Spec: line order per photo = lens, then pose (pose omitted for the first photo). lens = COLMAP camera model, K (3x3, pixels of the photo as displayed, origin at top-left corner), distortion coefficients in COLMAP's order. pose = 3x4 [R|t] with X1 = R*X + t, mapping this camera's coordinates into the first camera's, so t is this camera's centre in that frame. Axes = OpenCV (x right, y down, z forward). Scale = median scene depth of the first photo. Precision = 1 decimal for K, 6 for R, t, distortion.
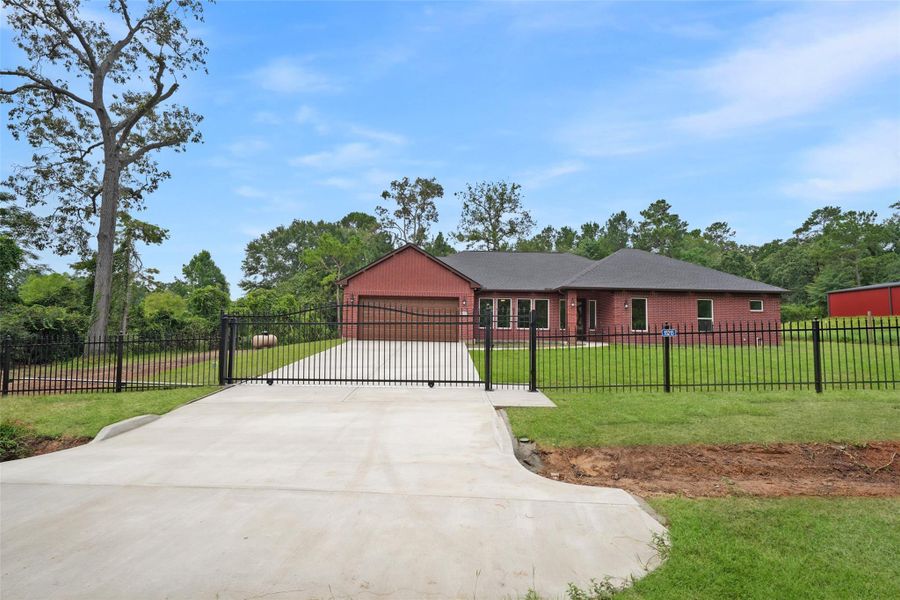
lens RADIAL K [[403.8, 0, 444.8], [0, 403.8, 298.7], [0, 0, 1]] dist [0.001868, 0.000702]
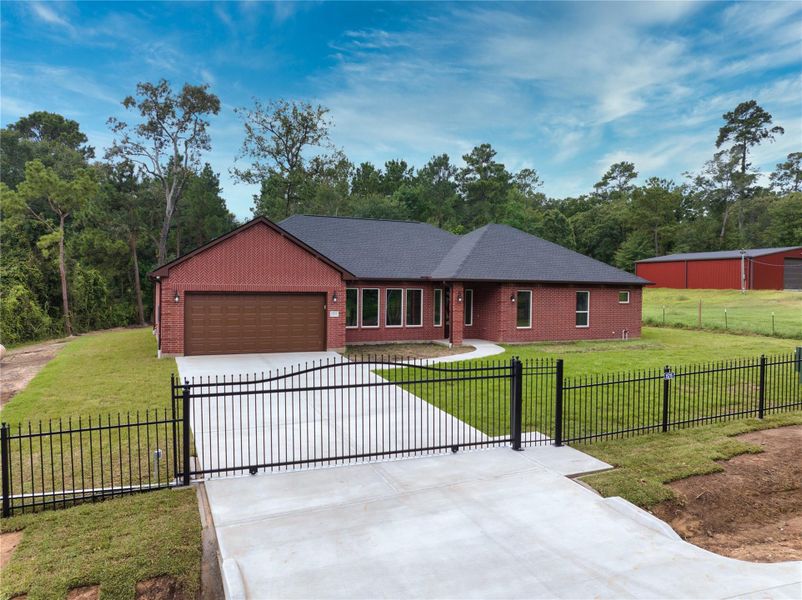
lens RADIAL K [[566.9, 0, 377.7], [0, 566.9, 296.6], [0, 0, 1]] dist [0.001996, -0.062832]
pose [[0.917953, -0.020472, 0.396161, -0.136783], [-0.022080, 0.994483, 0.102552, -0.048599], [-0.396075, -0.102885, 0.912436, -0.002063]]
